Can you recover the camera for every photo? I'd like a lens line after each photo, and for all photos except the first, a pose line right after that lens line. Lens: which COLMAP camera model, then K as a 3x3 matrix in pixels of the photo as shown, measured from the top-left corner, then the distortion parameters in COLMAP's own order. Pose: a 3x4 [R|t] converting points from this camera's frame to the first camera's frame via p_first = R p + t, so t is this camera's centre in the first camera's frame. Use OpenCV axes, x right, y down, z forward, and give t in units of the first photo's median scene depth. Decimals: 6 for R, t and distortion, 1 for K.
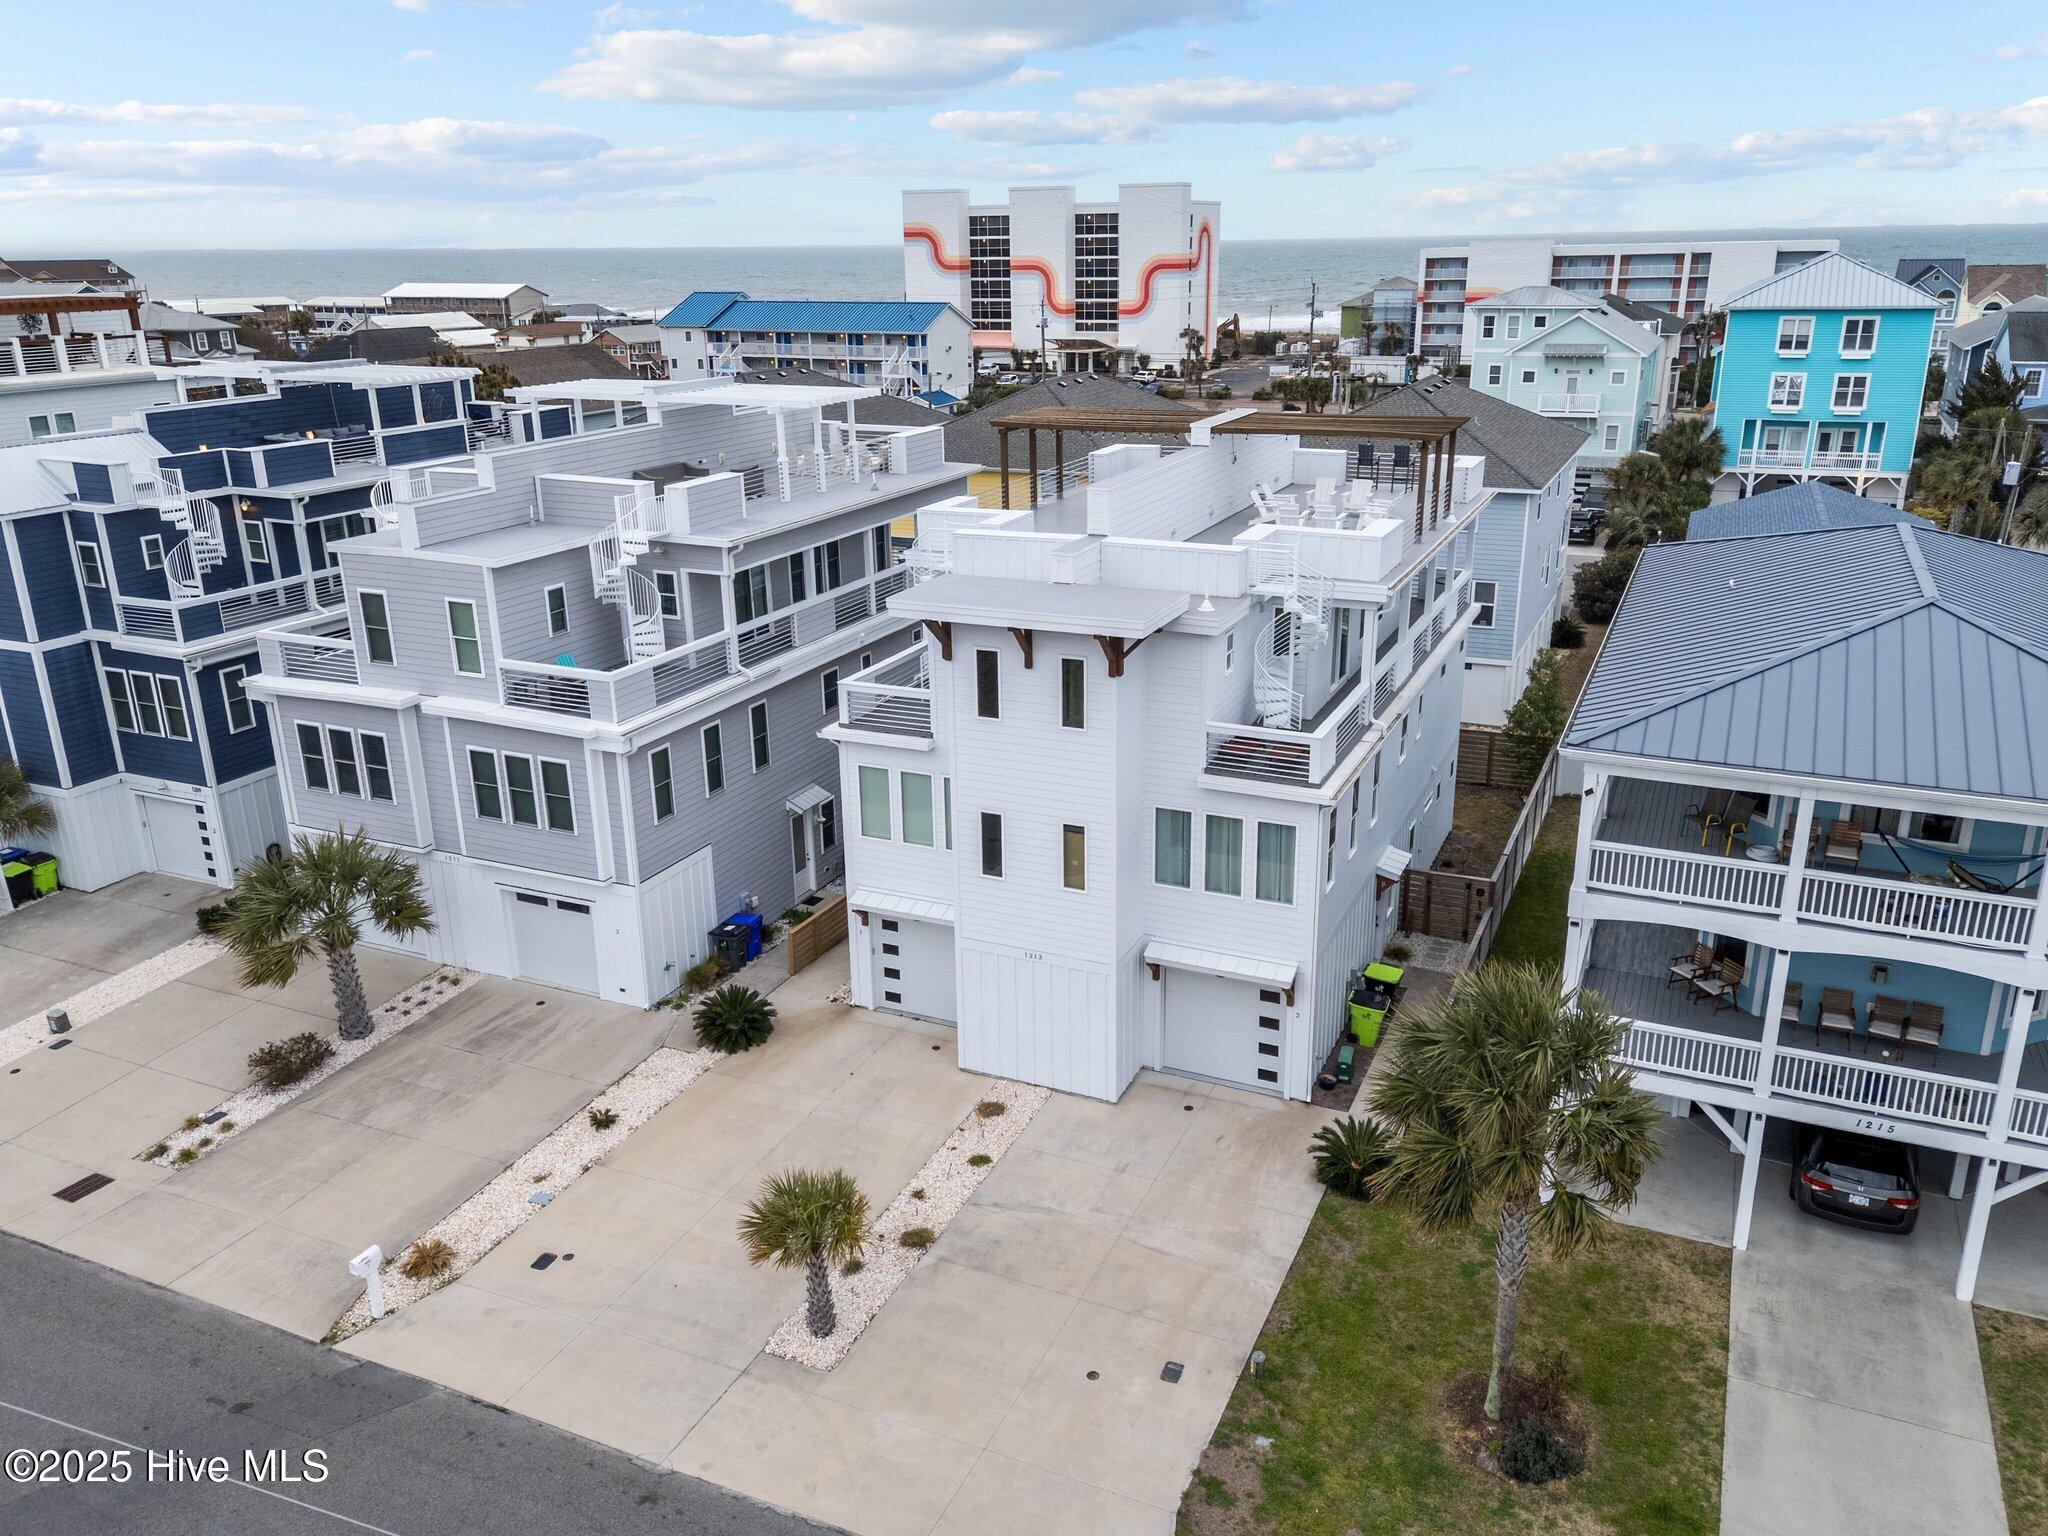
lens RADIAL K [[1541.1, 0, 1028.1], [0, 1541.1, 764.0], [0, 0, 1]] dist [0.068636, -0.051084]
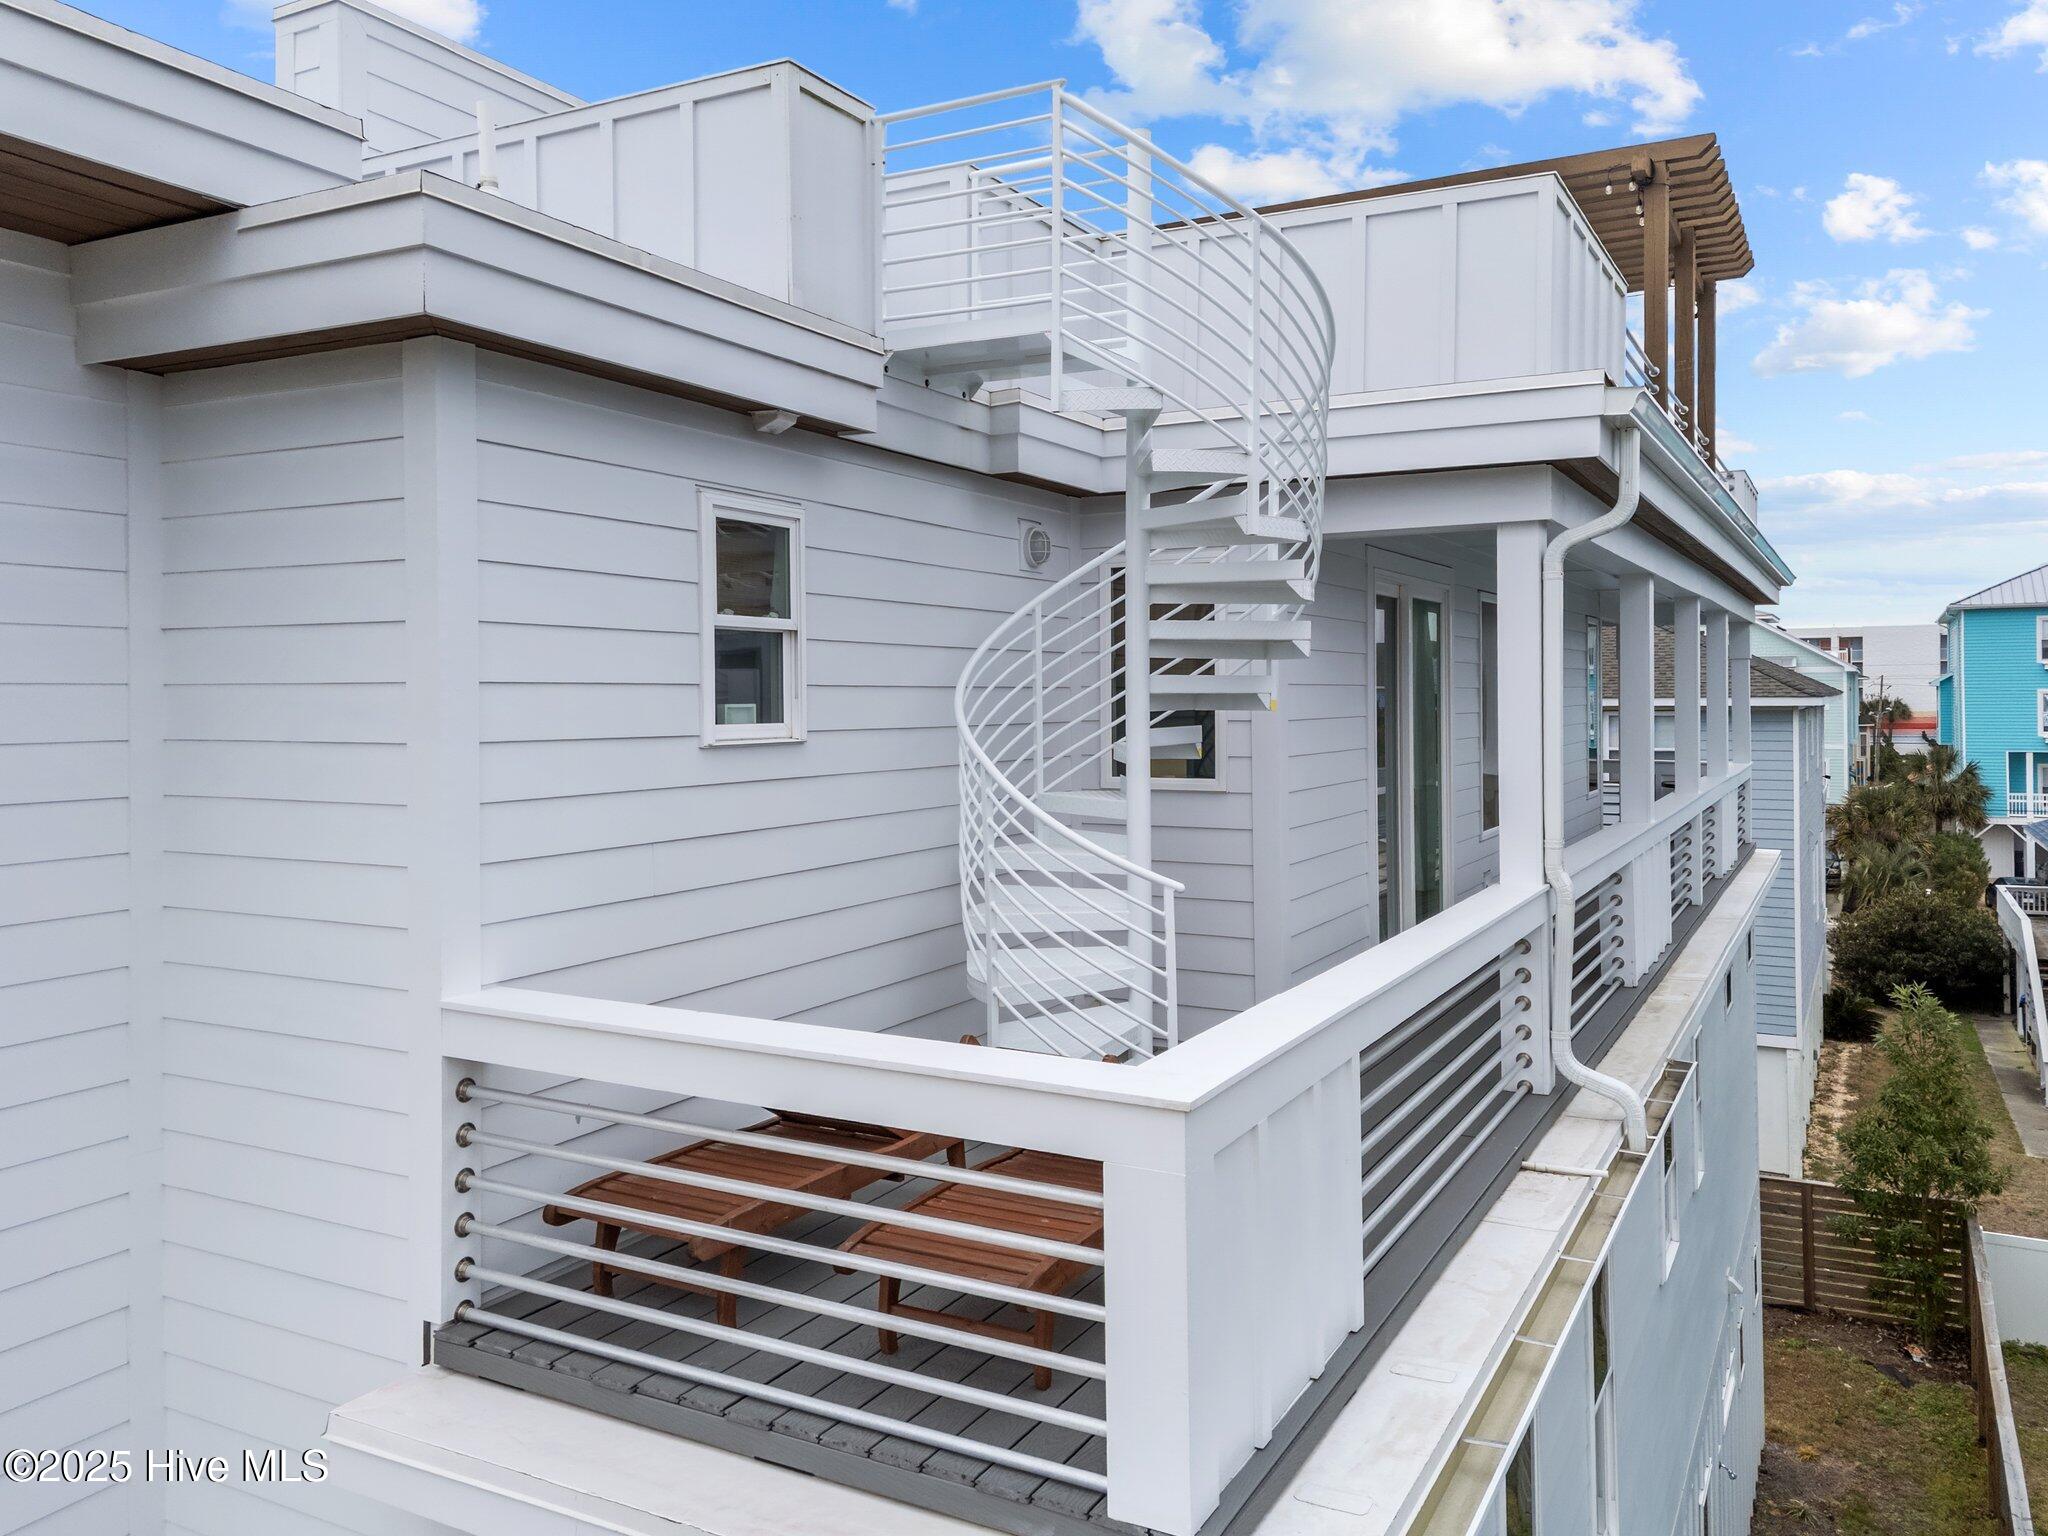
lens RADIAL K [[1525.5, 0, 1032.5], [0, 1525.5, 701.0], [0, 0, 1]] dist [0.065795, -0.049405]
pose [[0.997207, 0.004673, -0.074543, 0.149484], [-0.027908, 0.949061, -0.313853, -0.007767], [0.069280, 0.315057, 0.946541, 0.705436]]
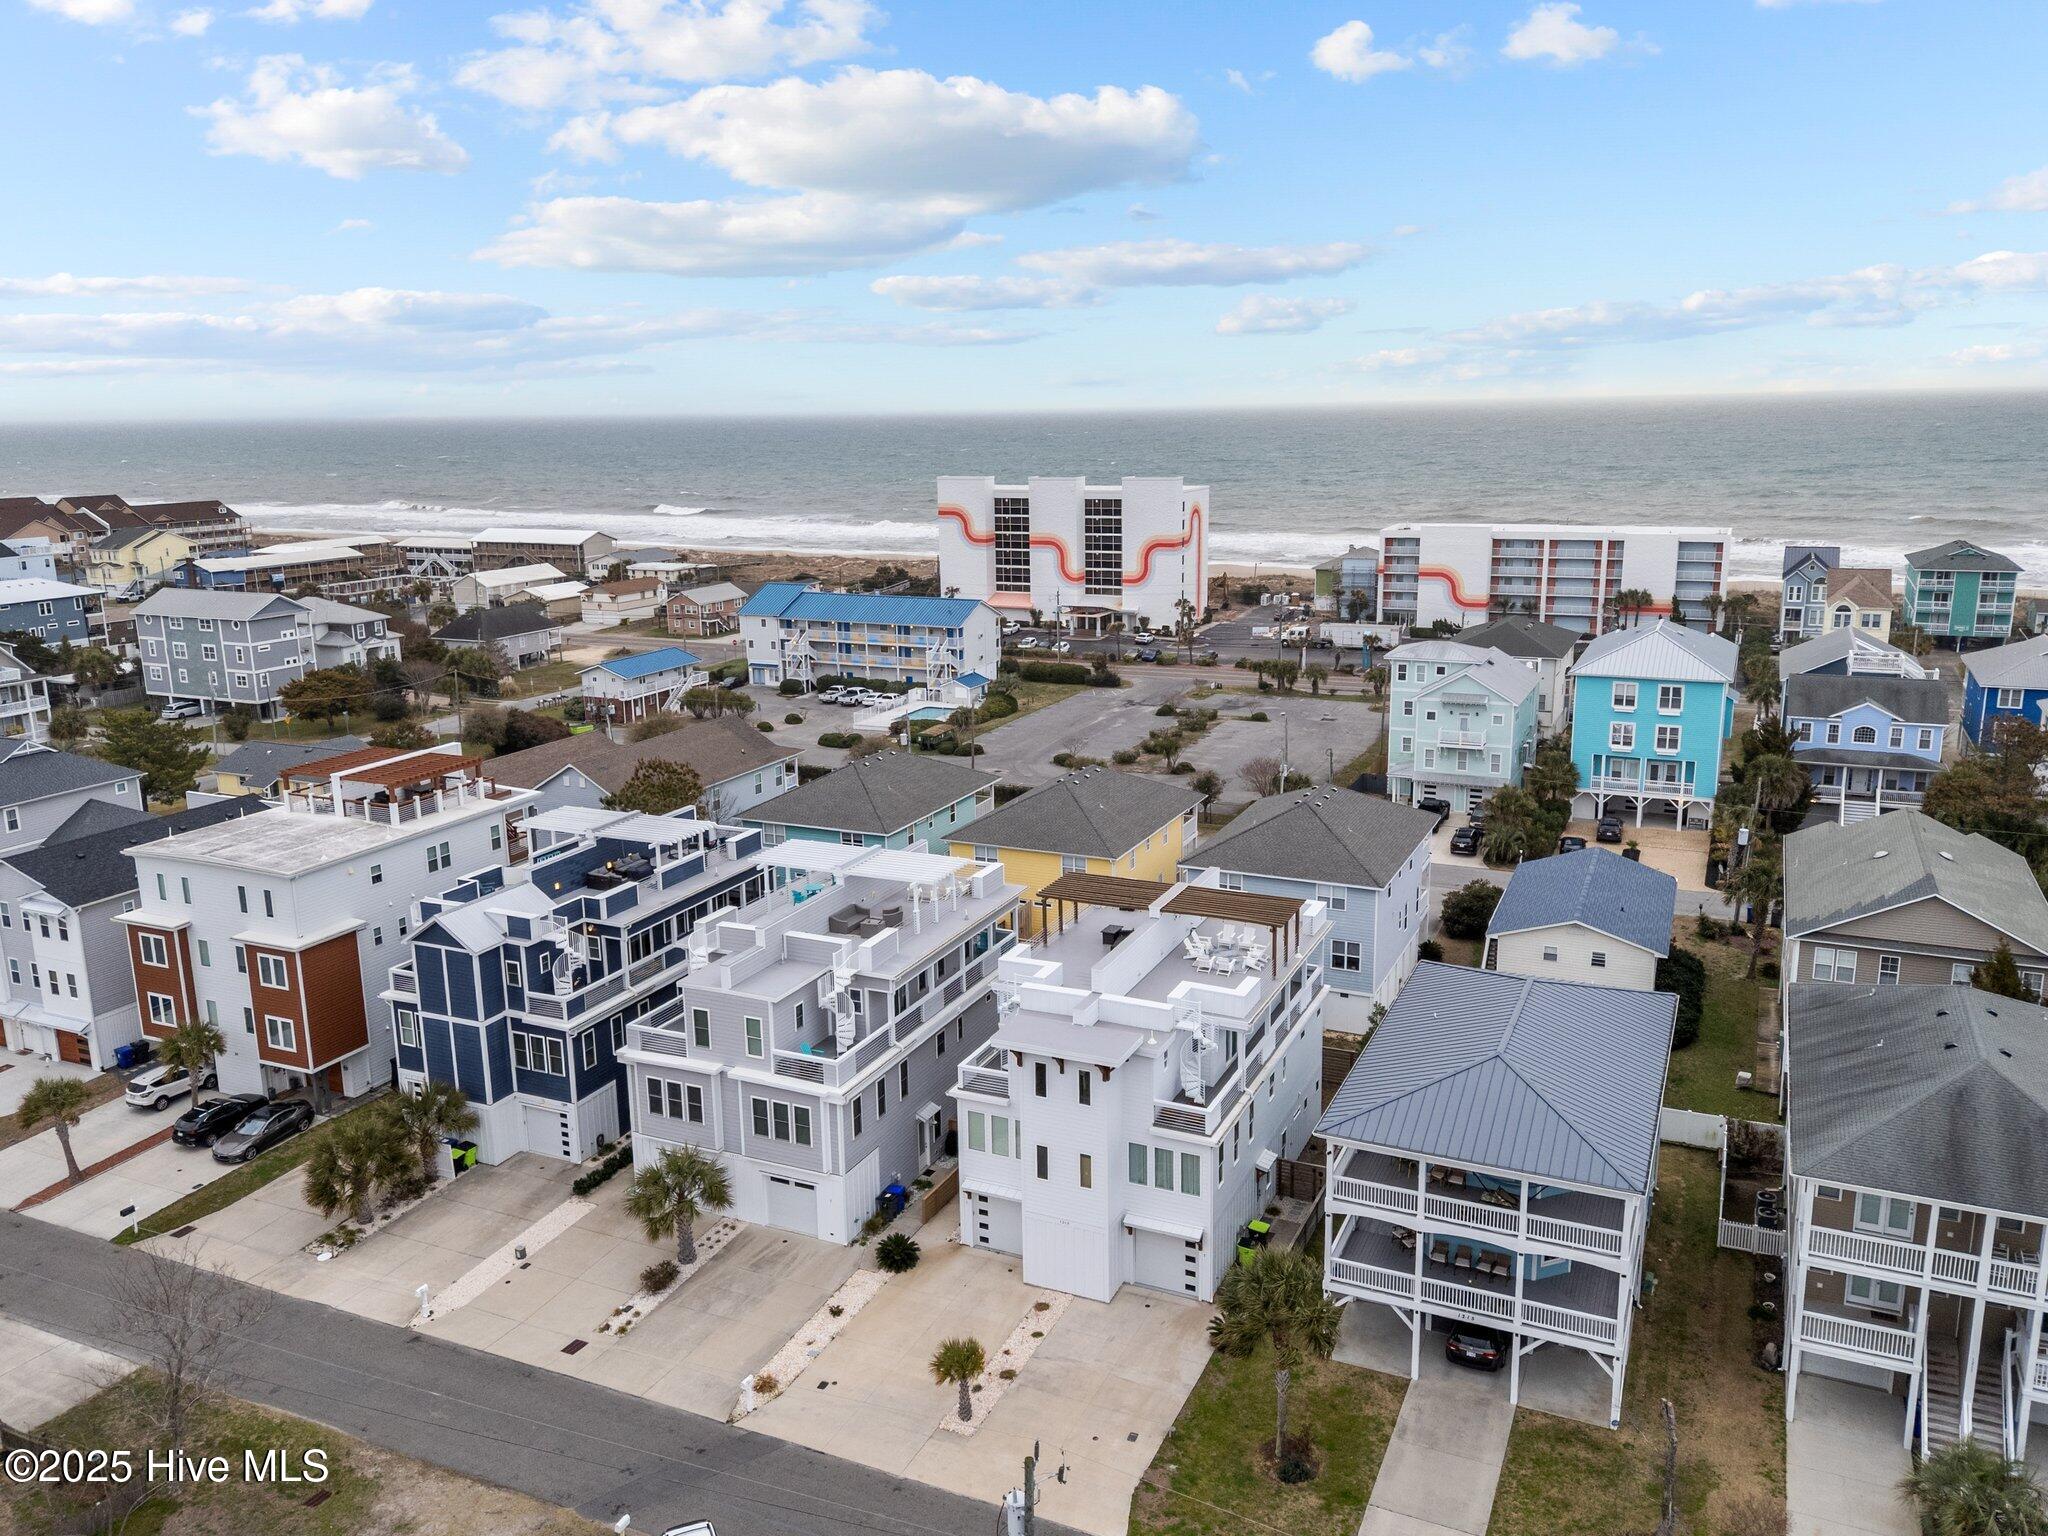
lens RADIAL K [[1555.0, 0, 1029.1], [0, 1555.0, 771.1], [0, 0, 1]] dist [0.082539, -0.078224]
pose [[0.999976, -0.001400, -0.006838, -0.022342], [0.000751, 0.995568, -0.094038, -0.210821], [0.006939, 0.094031, 0.995545, -0.827047]]
